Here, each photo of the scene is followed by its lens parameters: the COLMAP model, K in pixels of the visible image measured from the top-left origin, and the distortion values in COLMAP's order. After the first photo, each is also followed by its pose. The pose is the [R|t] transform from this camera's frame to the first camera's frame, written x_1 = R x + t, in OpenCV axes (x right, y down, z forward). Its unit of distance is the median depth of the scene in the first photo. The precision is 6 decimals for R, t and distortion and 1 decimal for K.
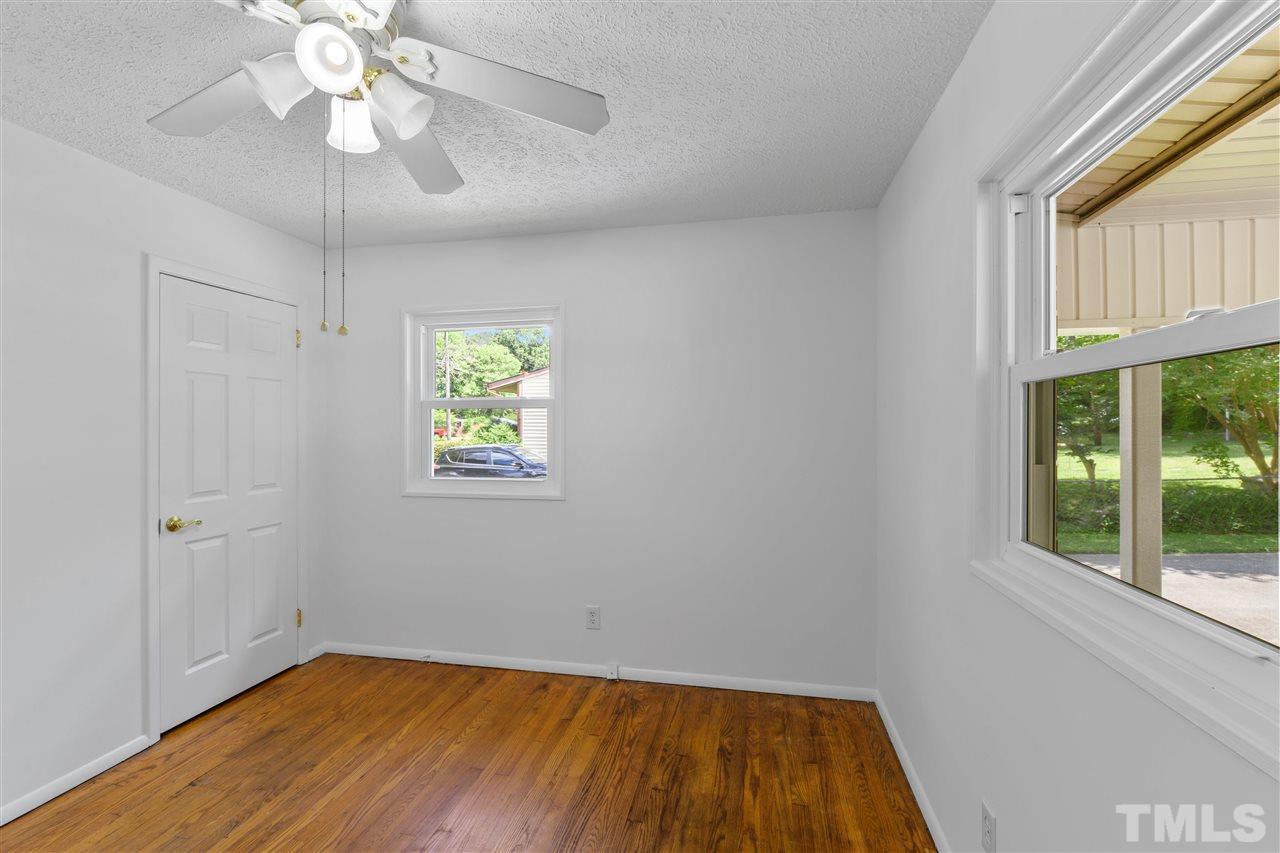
lens RADIAL K [[566.7, 0, 634.2], [0, 566.7, 423.1], [0, 0, 1]] dist [0.018210, -0.012484]
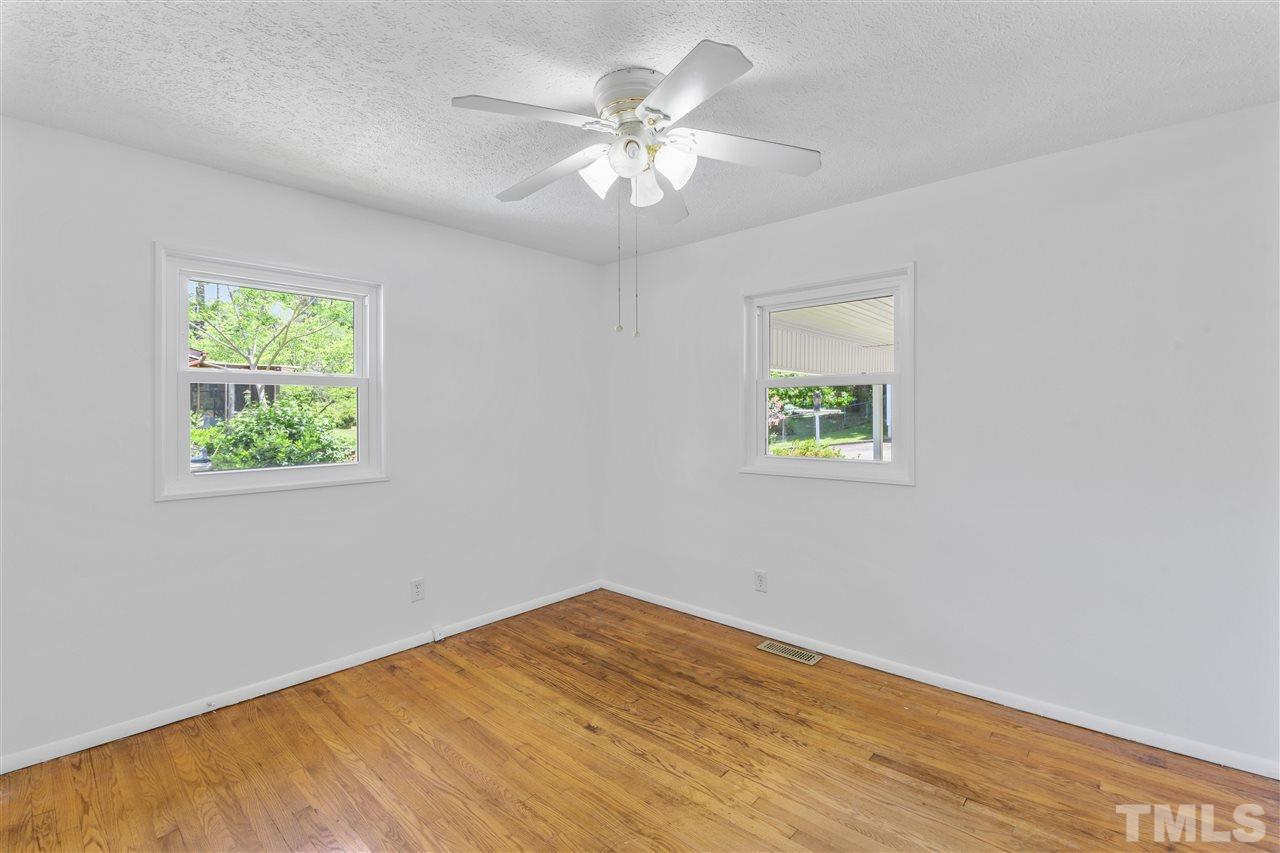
lens RADIAL K [[566.7, 0, 634.2], [0, 566.7, 423.1], [0, 0, 1]] dist [0.018210, -0.012484]
pose [[0.509185, -0.010000, 0.860599, -0.897233], [-0.005908, 0.999868, 0.015114, 0.019641], [-0.860637, -0.012780, 0.509059, 0.150721]]
